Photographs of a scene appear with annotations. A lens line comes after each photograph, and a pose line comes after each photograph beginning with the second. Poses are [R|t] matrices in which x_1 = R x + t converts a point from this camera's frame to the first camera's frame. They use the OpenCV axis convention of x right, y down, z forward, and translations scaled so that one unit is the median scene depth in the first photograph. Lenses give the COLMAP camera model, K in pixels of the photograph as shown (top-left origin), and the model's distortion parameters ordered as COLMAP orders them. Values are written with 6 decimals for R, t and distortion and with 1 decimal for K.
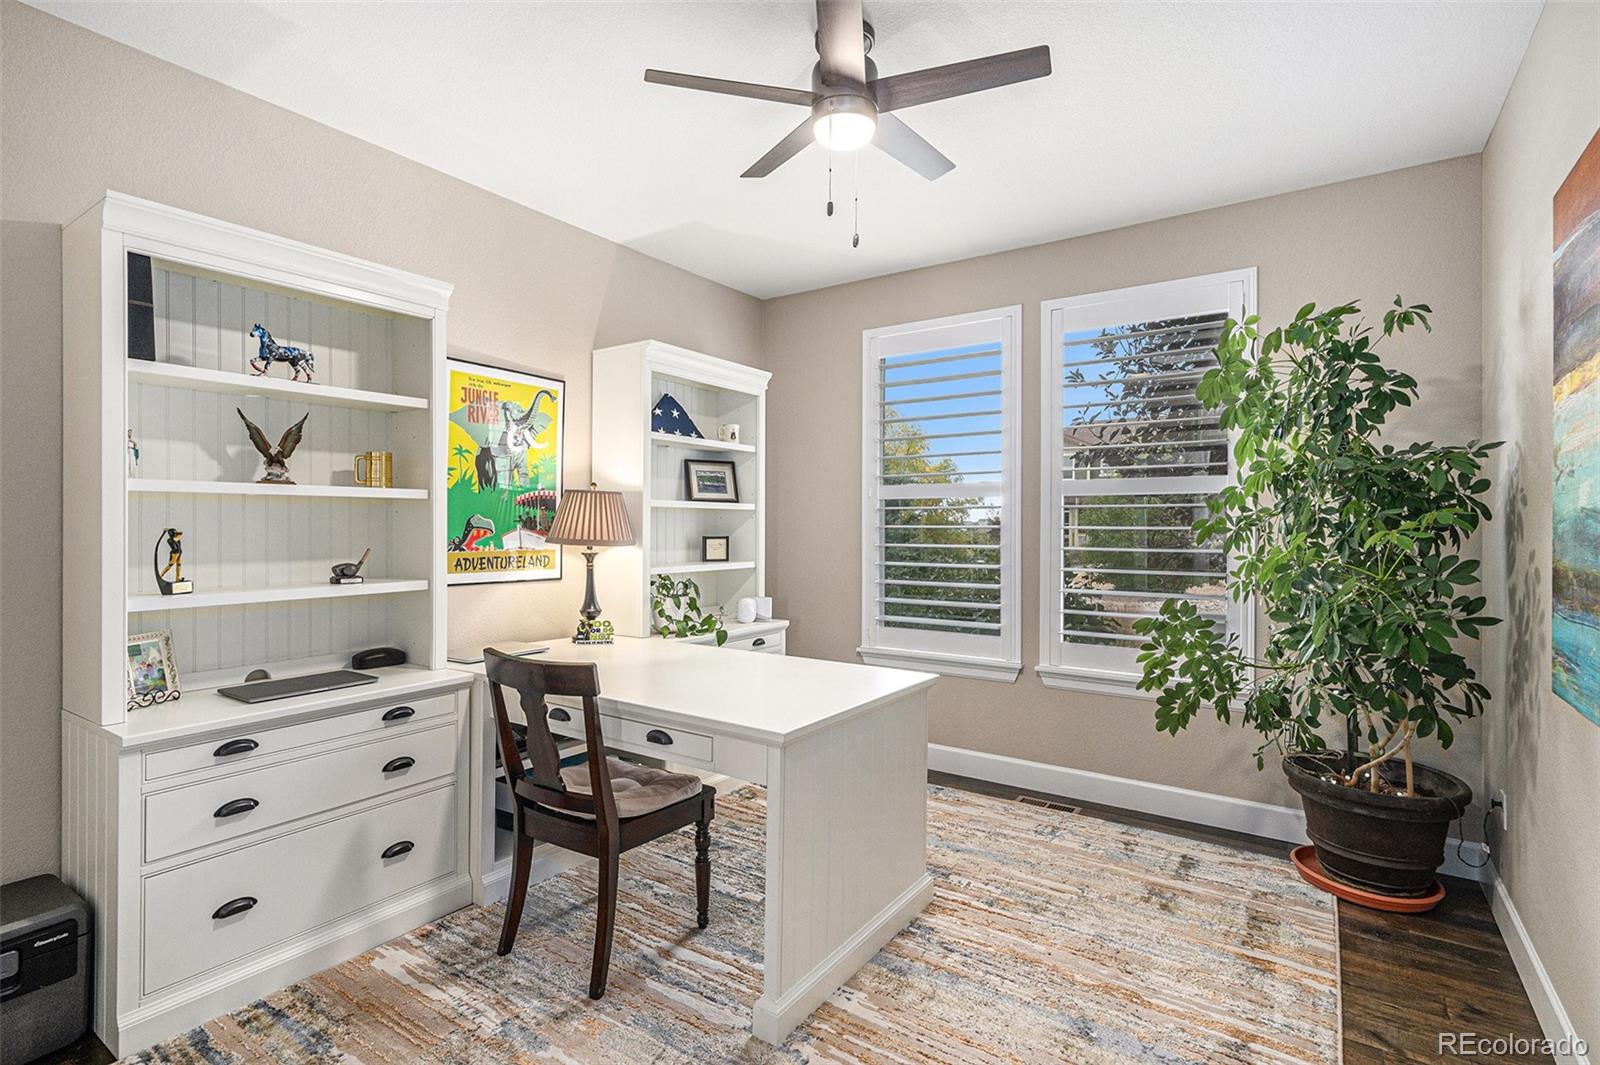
lens RADIAL K [[760.1, 0, 800.0], [0, 760.1, 532.5], [0, 0, 1]] dist [0.004022, 0.000638]
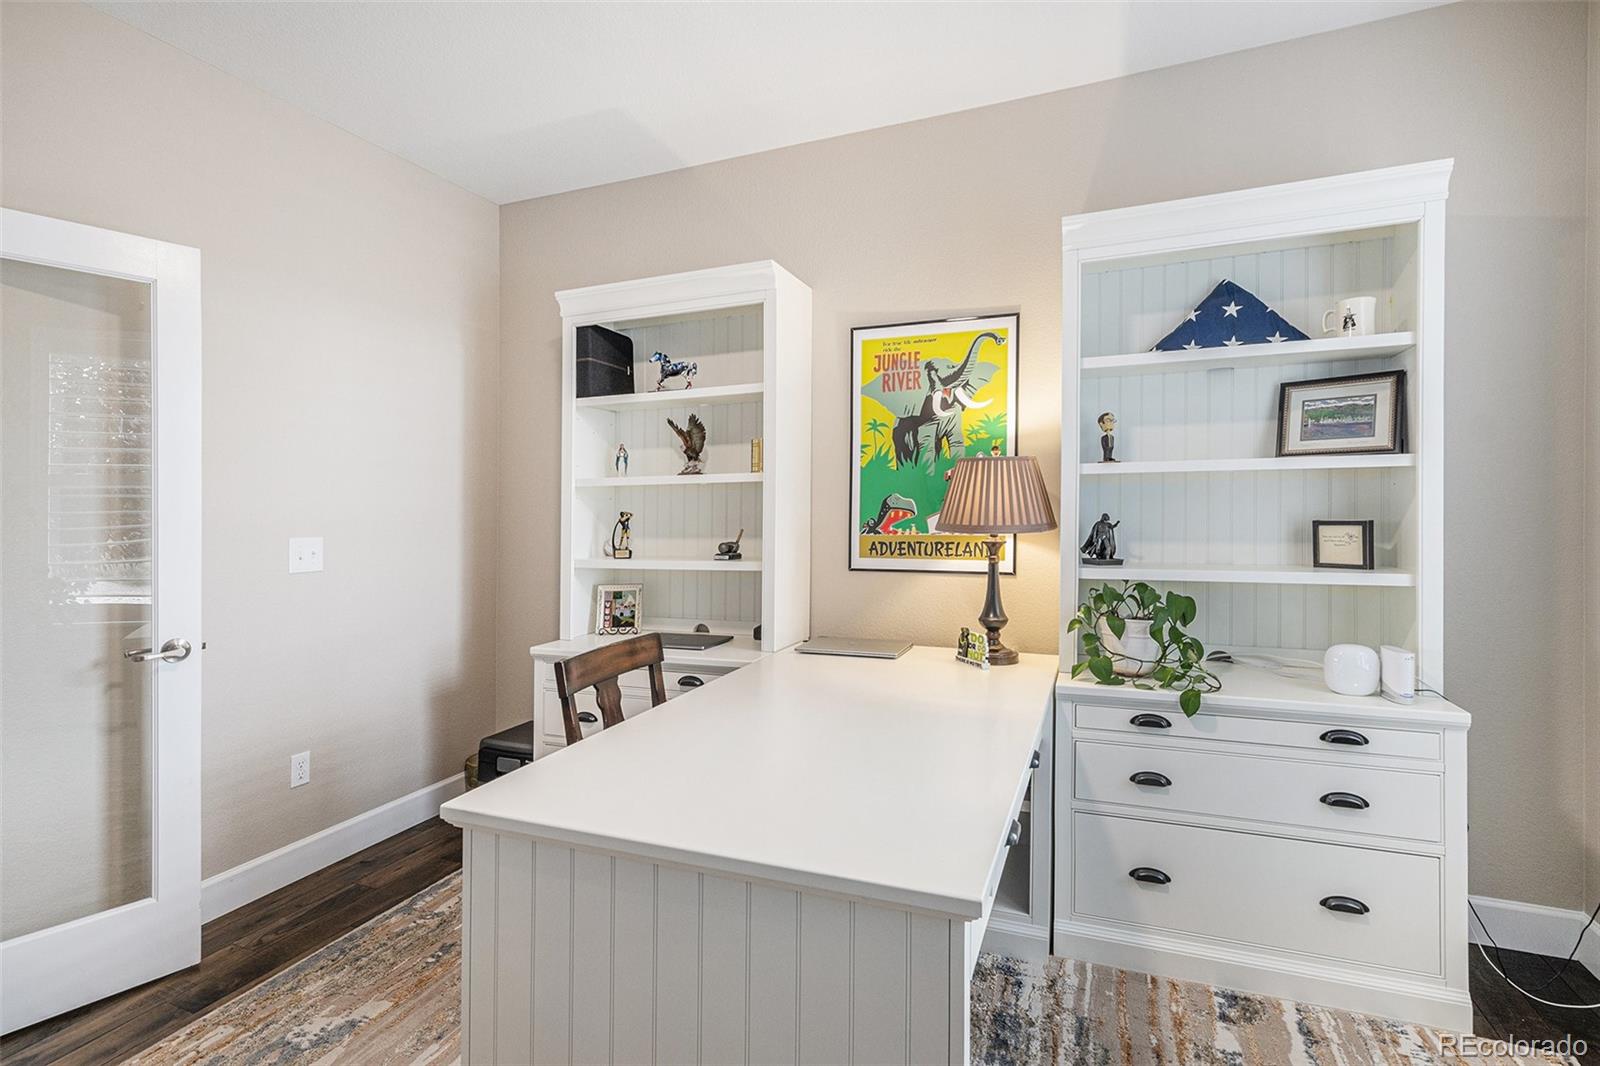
lens RADIAL K [[794.1, 0, 792.1], [0, 794.1, 522.1], [0, 0, 1]] dist [0.001071, -0.000129]
pose [[0.207593, 0.010992, -0.978154, 0.451078], [0.002517, 0.999928, 0.011771, -0.001534], [0.978212, -0.004906, 0.207550, 0.665465]]
